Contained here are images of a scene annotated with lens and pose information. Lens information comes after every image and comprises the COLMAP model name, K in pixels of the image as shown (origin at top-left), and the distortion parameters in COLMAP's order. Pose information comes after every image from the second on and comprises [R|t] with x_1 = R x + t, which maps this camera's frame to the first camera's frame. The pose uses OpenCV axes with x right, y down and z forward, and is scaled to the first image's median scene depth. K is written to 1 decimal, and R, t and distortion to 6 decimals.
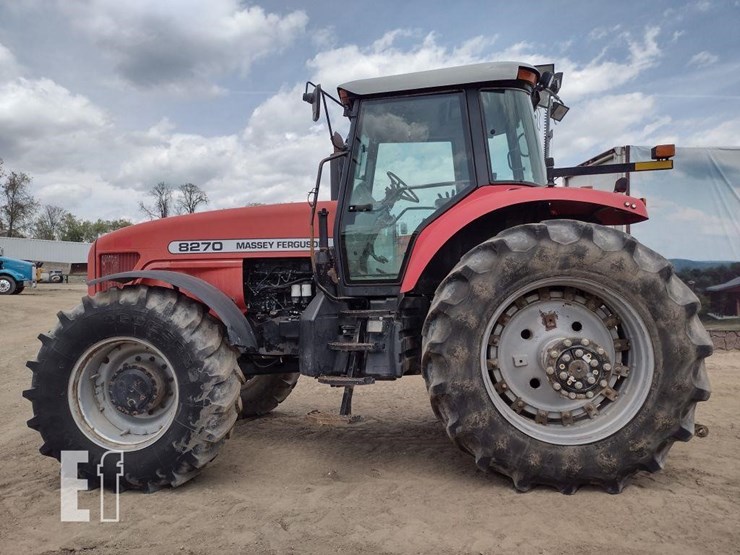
lens RADIAL K [[552.3, 0, 370.0], [0, 552.3, 277.5], [0, 0, 1]] dist [0.044822, -0.051183]
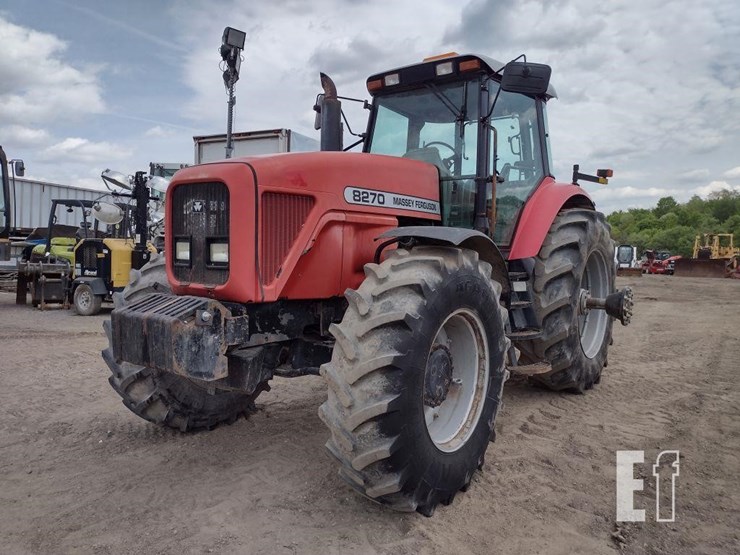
lens RADIAL K [[554.5, 0, 370.0], [0, 554.5, 277.5], [0, 0, 1]] dist [0.065799, -0.088648]
pose [[0.525912, -0.020259, 0.850297, -1.209327], [-0.033378, 0.998455, 0.044434, 0.029745], [-0.849883, -0.051750, 0.524423, 0.696478]]
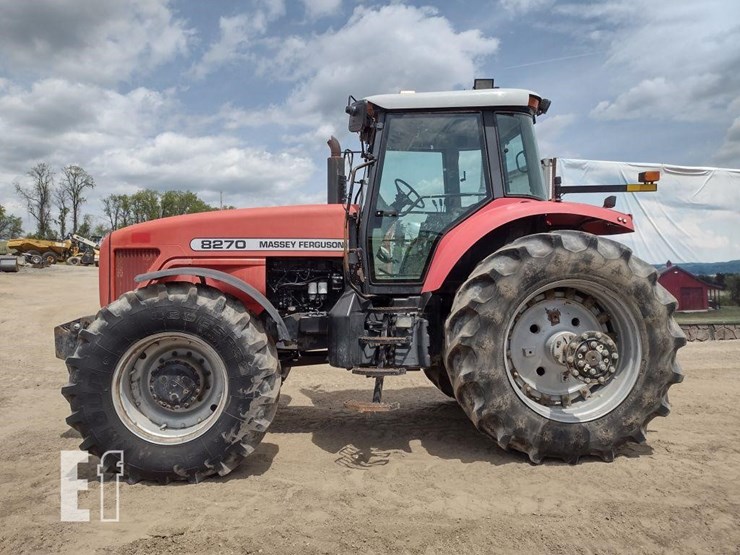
lens RADIAL K [[554.5, 0, 370.0], [0, 554.5, 277.5], [0, 0, 1]] dist [0.065799, -0.088648]
pose [[0.982980, 0.013278, 0.183231, -0.276953], [-0.015186, 0.999844, 0.009016, -0.009760], [-0.183083, -0.011645, 0.983029, -0.078053]]
